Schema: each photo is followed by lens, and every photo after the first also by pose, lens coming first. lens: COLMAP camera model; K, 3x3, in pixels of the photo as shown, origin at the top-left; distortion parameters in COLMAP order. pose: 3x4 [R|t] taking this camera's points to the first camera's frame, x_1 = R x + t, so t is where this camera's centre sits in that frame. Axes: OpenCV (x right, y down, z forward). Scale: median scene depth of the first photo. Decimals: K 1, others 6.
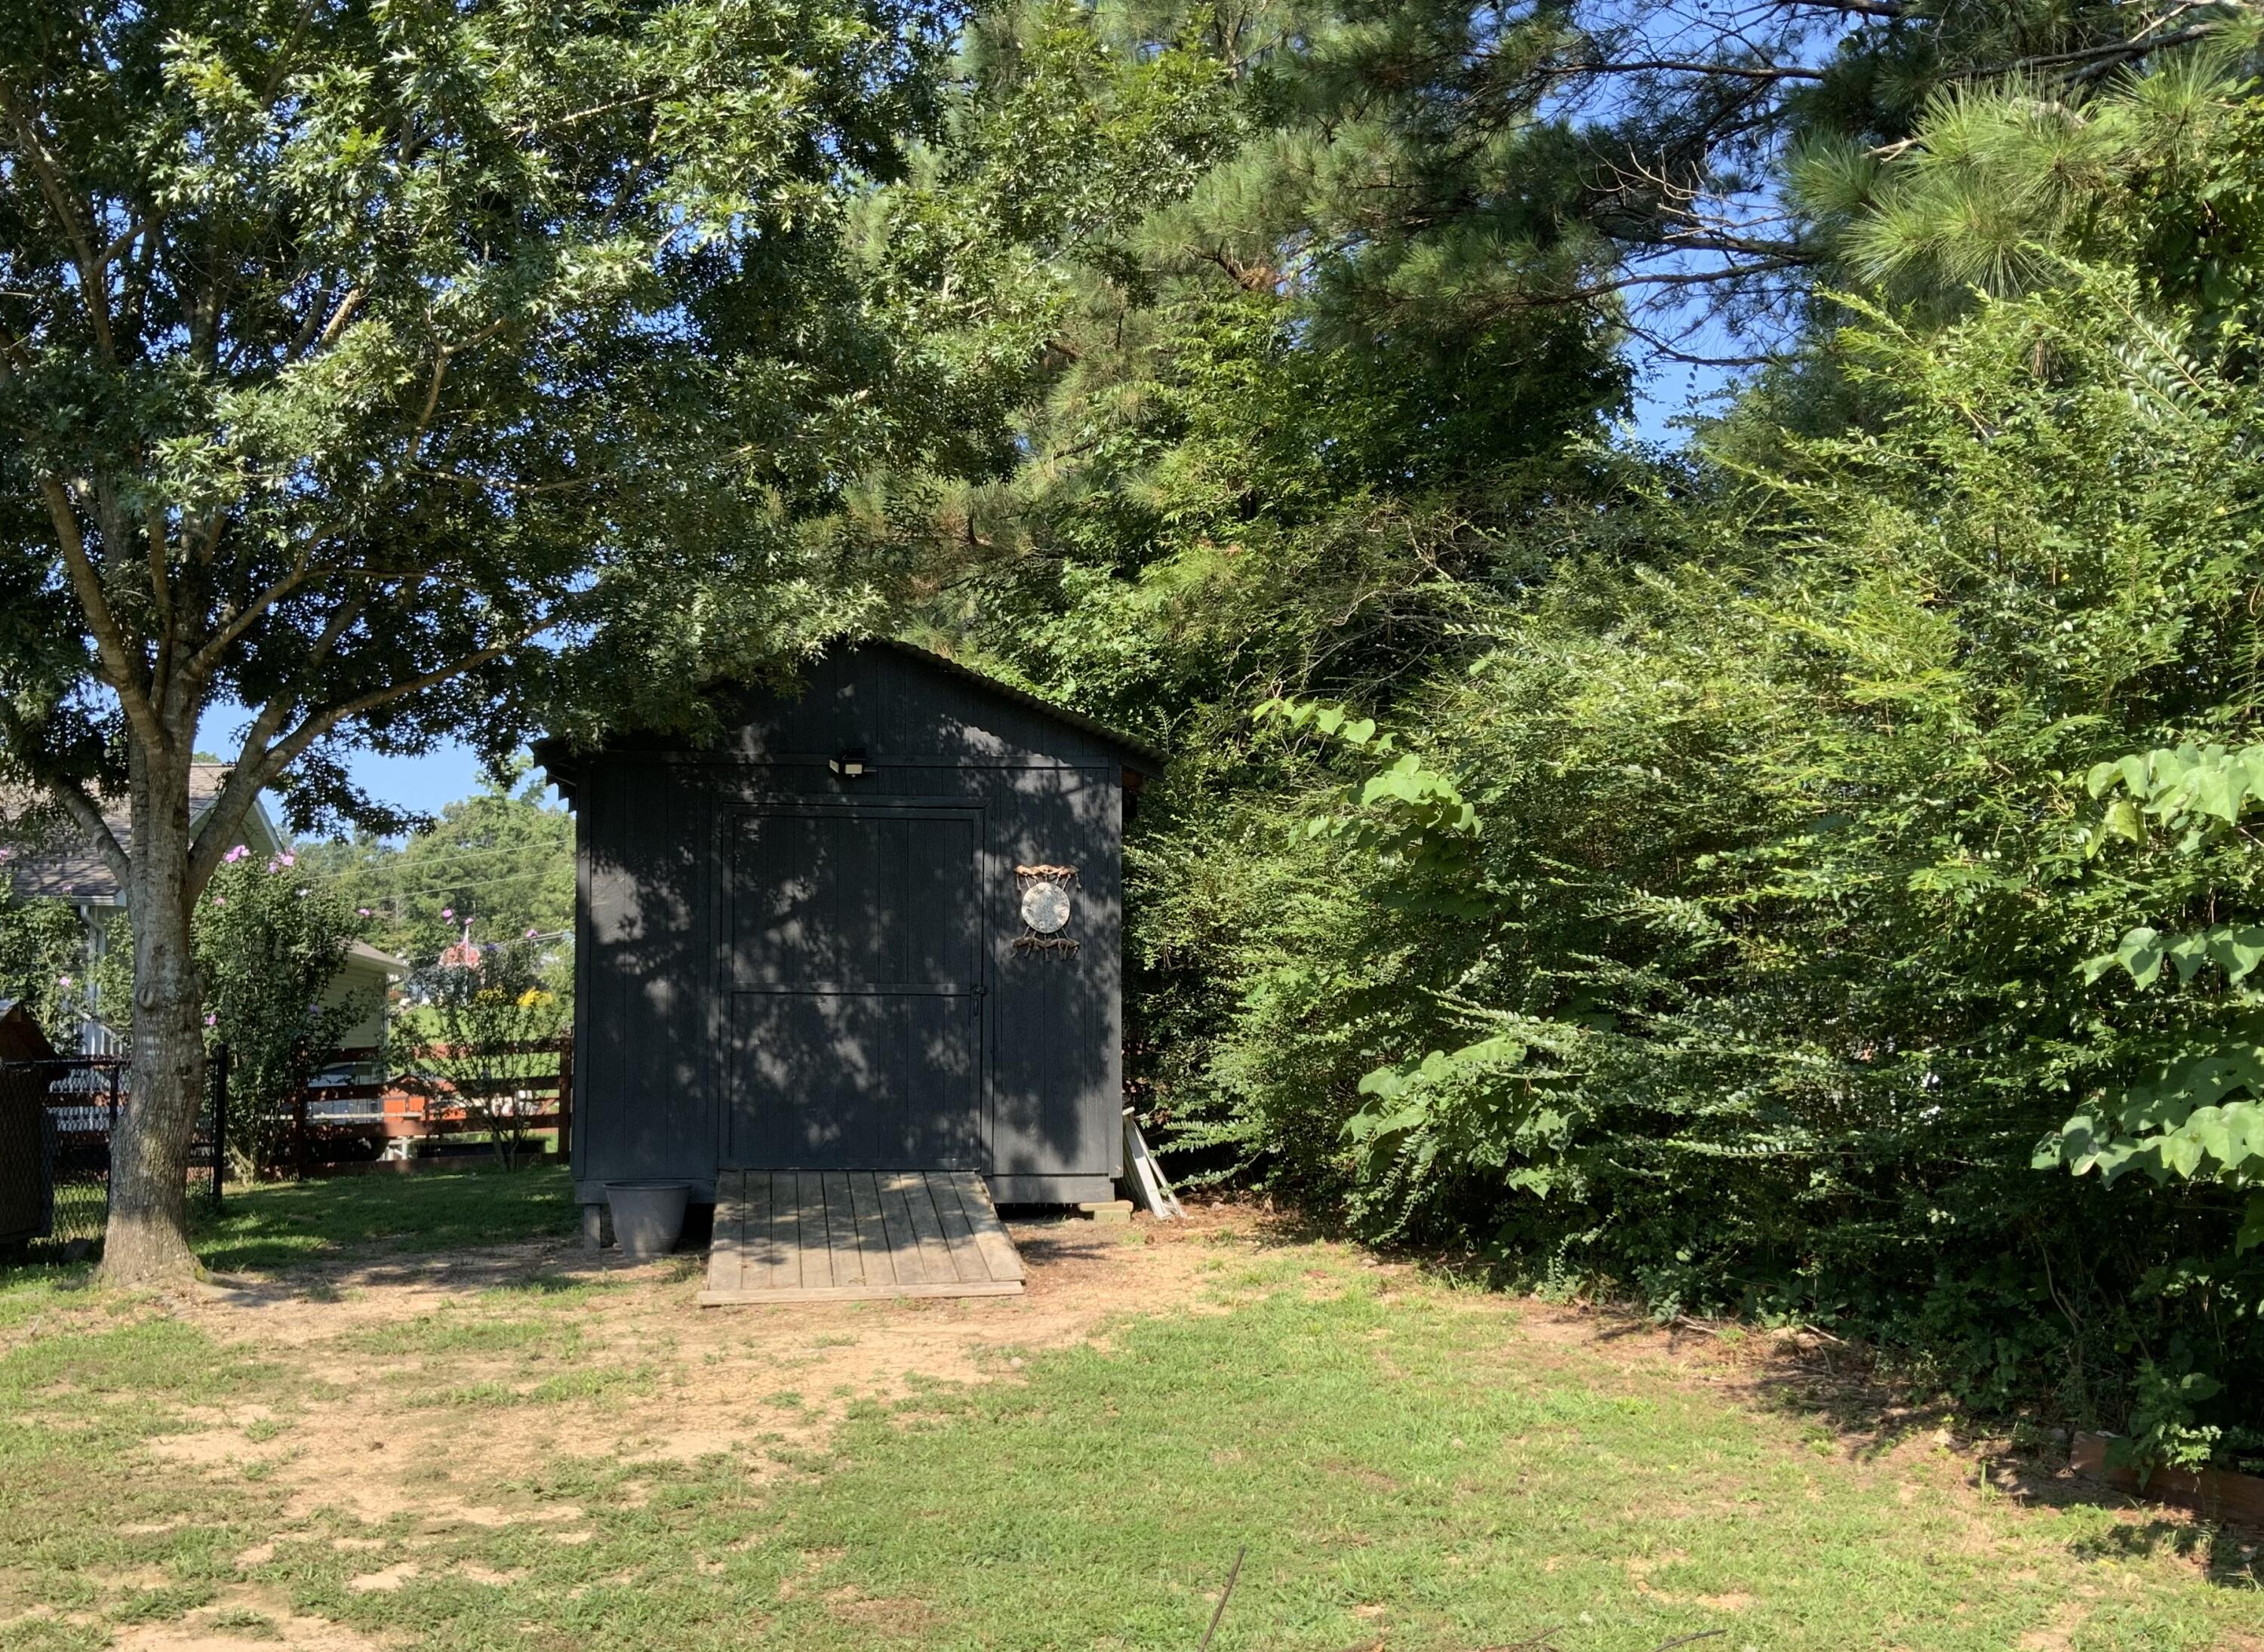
lens RADIAL K [[2006.1, 0, 1129.3], [0, 2006.1, 833.2], [0, 0, 1]] dist [0.001904, -0.000207]
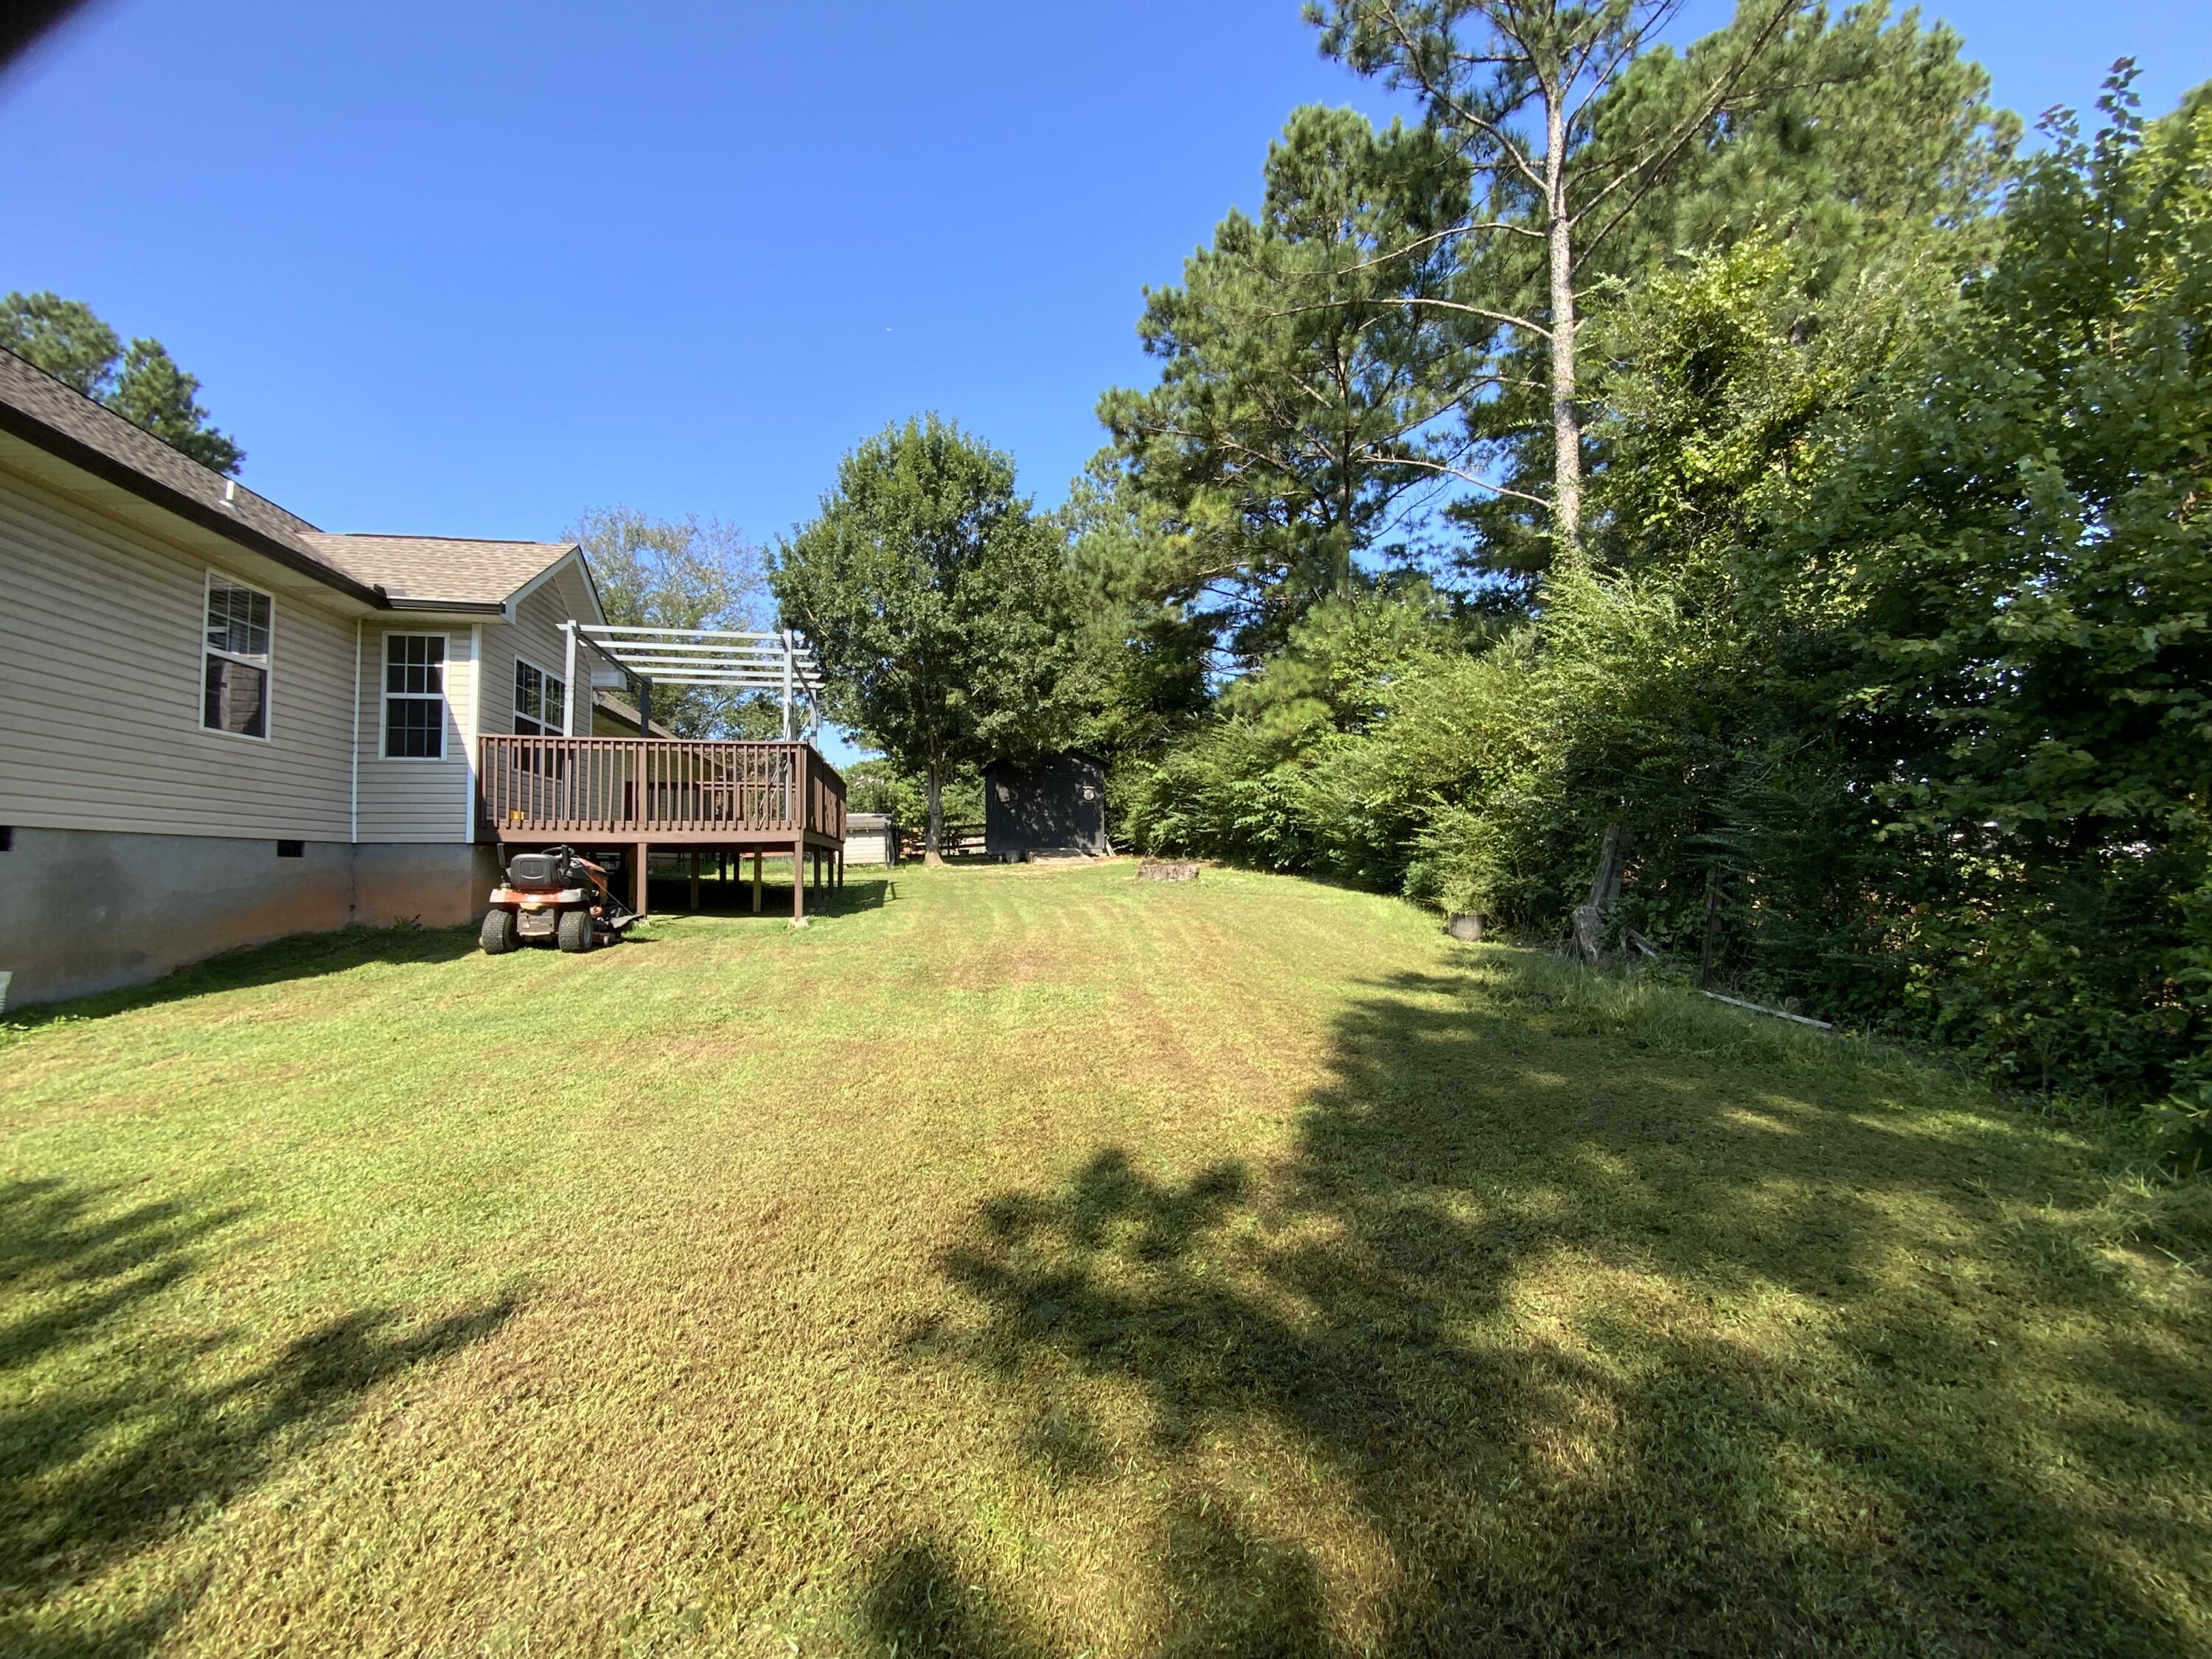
lens RADIAL K [[885.8, 0, 1113.0], [0, 885.8, 828.2], [0, 0, 1]] dist [0.003139, -0.001221]
pose [[0.996169, -0.010952, 0.086760, -0.185310], [0.003475, 0.996301, 0.085859, -0.075886], [-0.087380, -0.085229, 0.992522, -1.302572]]
